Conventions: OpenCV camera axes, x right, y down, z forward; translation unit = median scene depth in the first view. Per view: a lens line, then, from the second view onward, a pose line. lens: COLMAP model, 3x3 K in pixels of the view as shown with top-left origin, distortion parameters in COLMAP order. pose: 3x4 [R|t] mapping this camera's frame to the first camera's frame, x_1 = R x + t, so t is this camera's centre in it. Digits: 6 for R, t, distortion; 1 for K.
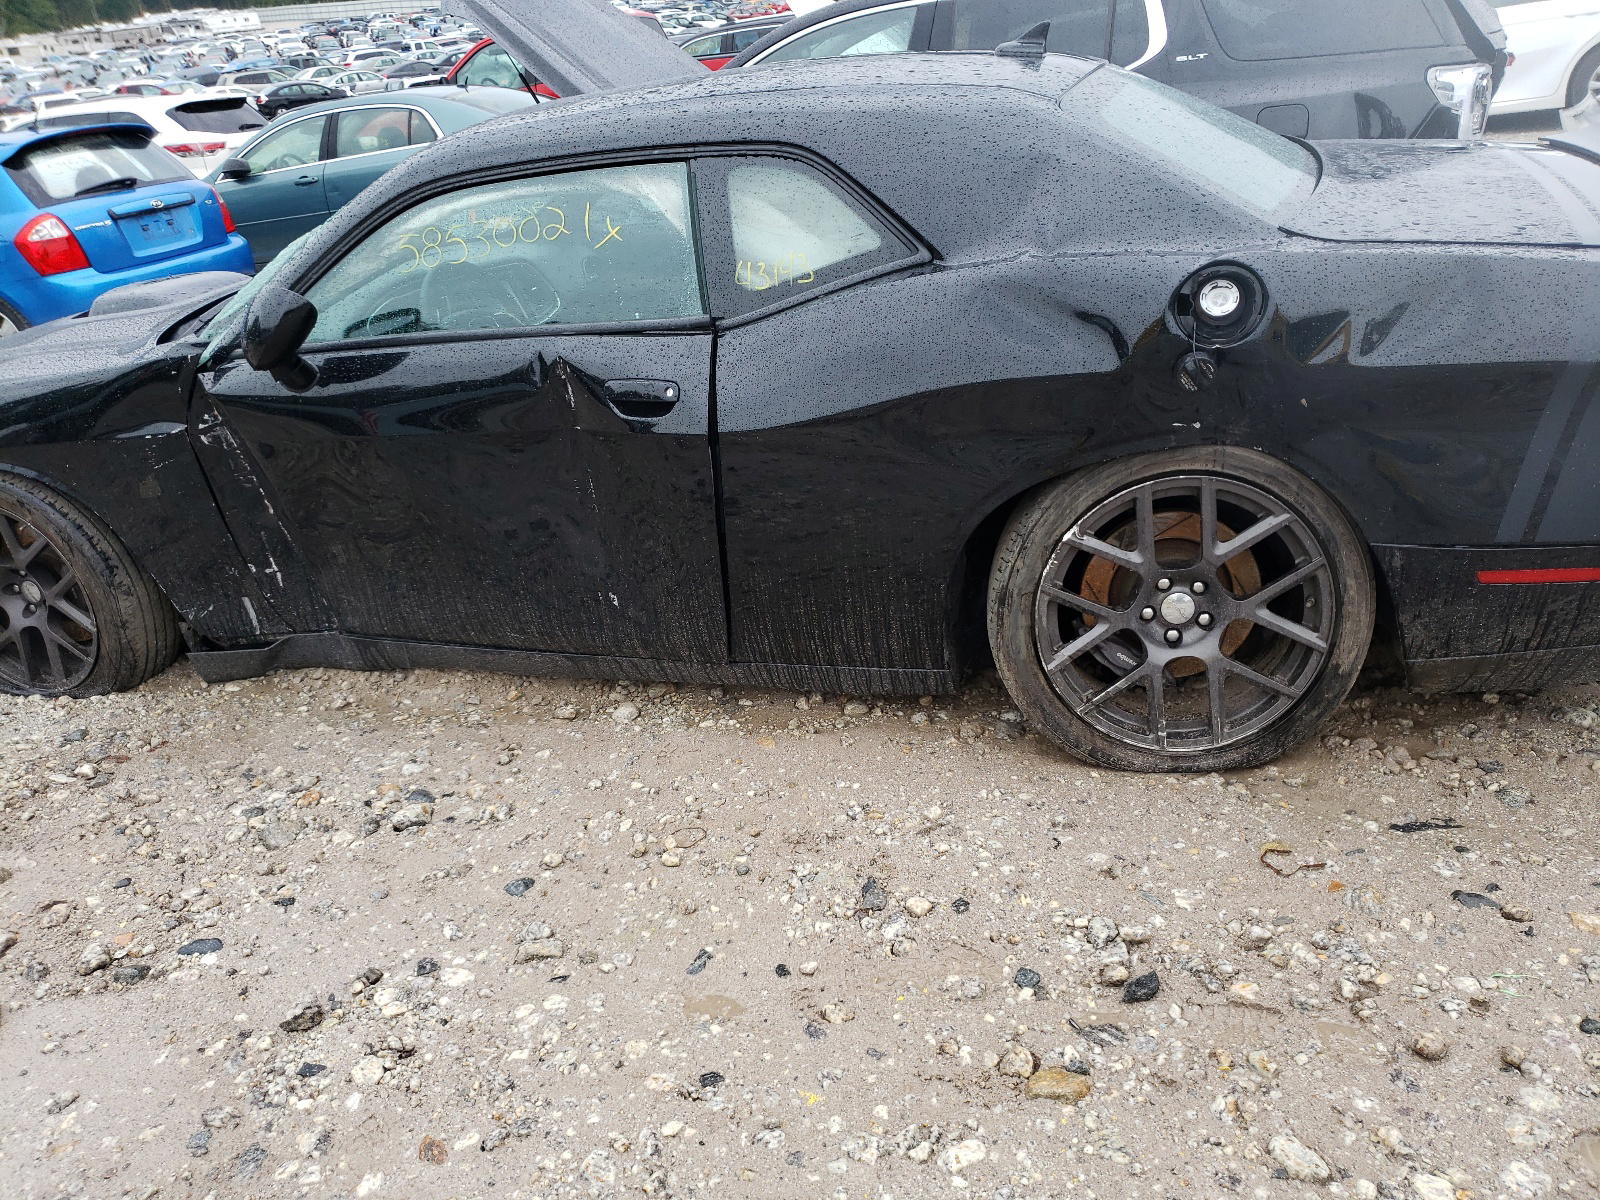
lens RADIAL K [[1218.5, 0, 800.0], [0, 1218.5, 631.4], [0, 0, 1]] dist [0.007114, -0.001507]
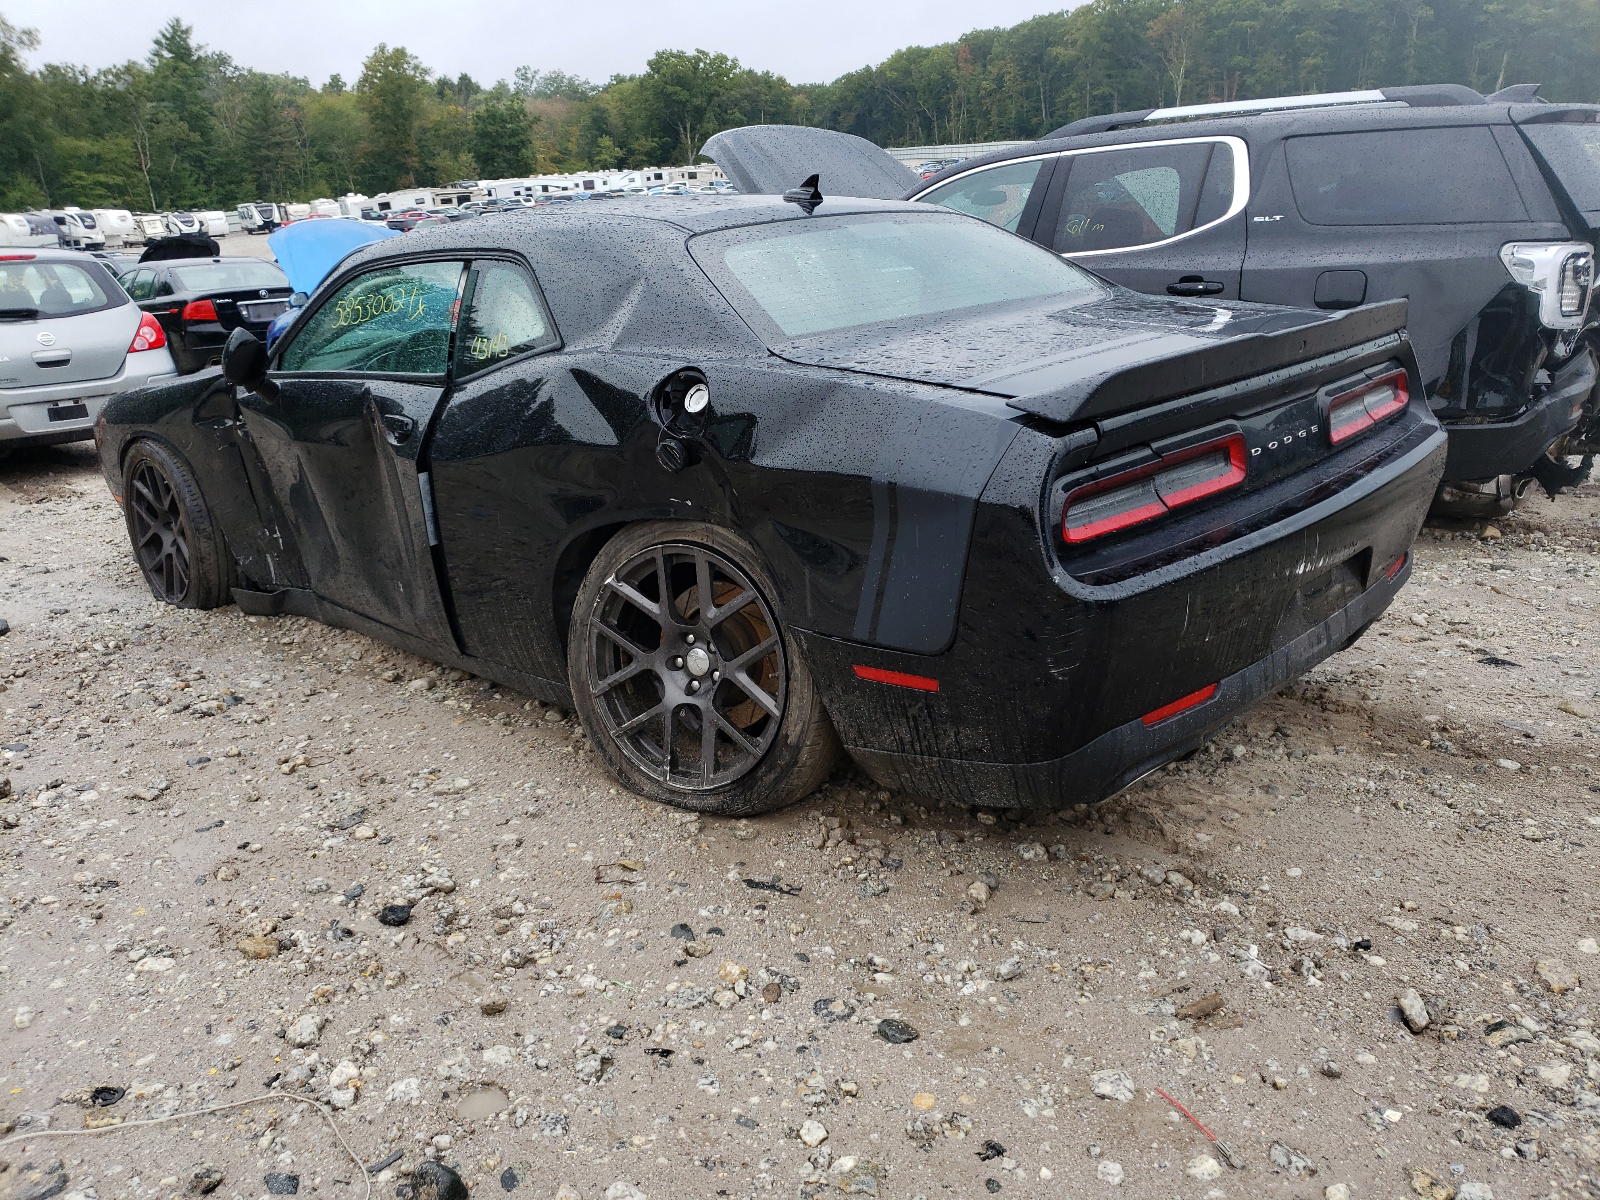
lens RADIAL K [[1209.8, 0, 800.0], [0, 1209.8, 600.0], [0, 0, 1]] dist [-0.002456, -0.002749]
pose [[0.907618, 0.175751, -0.381236, 0.821557], [-0.218837, 0.973072, -0.072401, -0.014407], [0.358245, 0.149141, 0.921638, -0.021390]]
